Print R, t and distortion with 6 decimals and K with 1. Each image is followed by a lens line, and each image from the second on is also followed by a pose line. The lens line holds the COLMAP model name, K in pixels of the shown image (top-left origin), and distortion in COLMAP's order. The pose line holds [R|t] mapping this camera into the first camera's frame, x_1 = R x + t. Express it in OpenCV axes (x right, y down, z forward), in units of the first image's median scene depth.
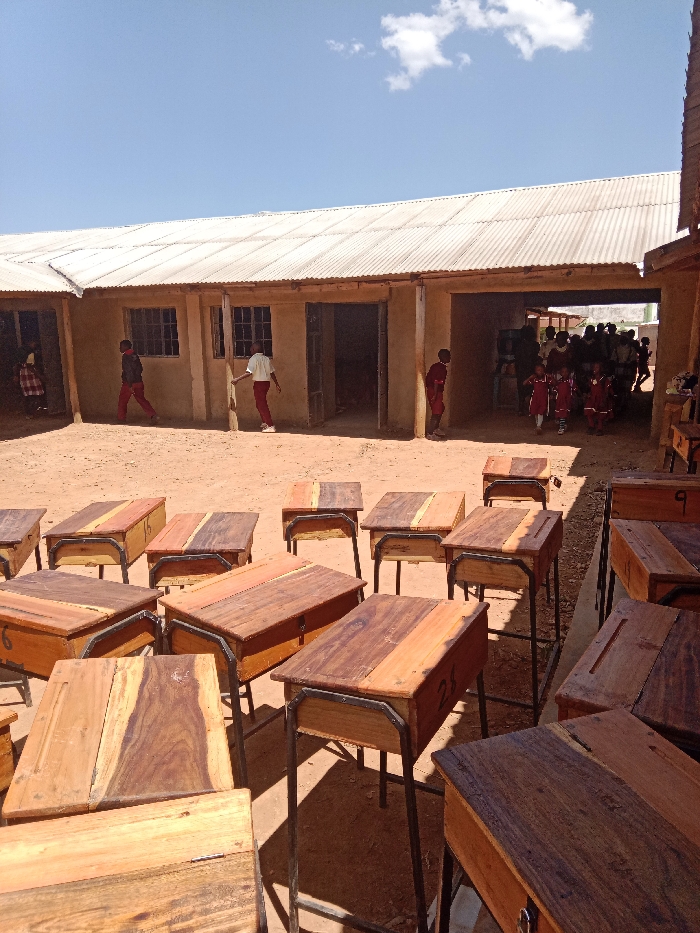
lens RADIAL K [[705.3, 0, 346.4], [0, 705.3, 464.0], [0, 0, 1]] dist [0.053766, -0.073501]
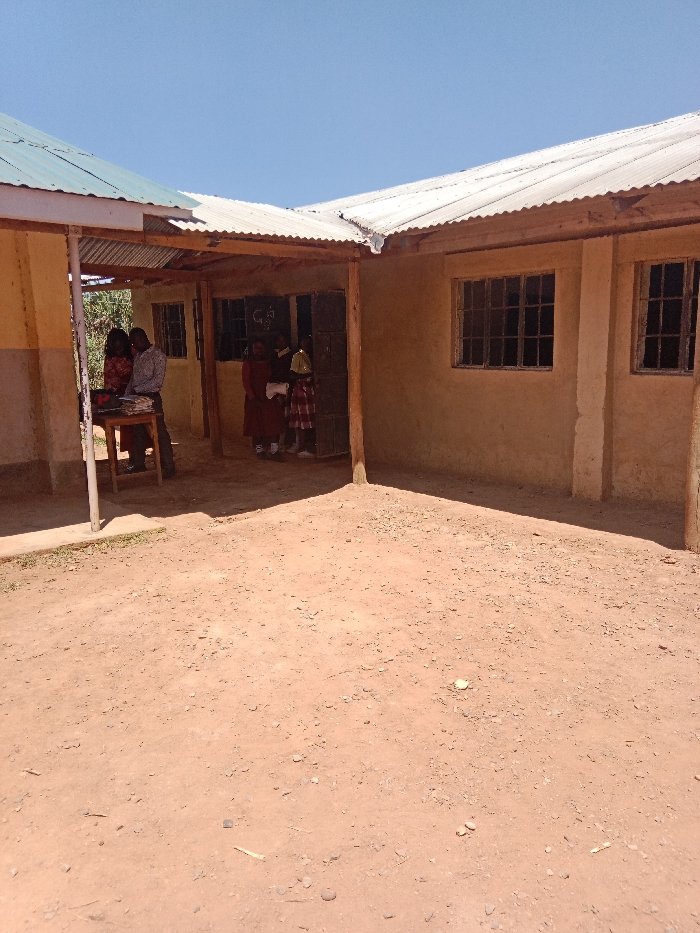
lens RADIAL K [[705.3, 0, 328.5], [0, 705.3, 462.9], [0, 0, 1]] dist [0.053766, -0.073501]
pose [[0.901807, 0.073975, -0.425761, -0.266595], [-0.082963, 0.996549, -0.002576, -0.116989], [0.424101, 0.037646, 0.904832, 0.793999]]
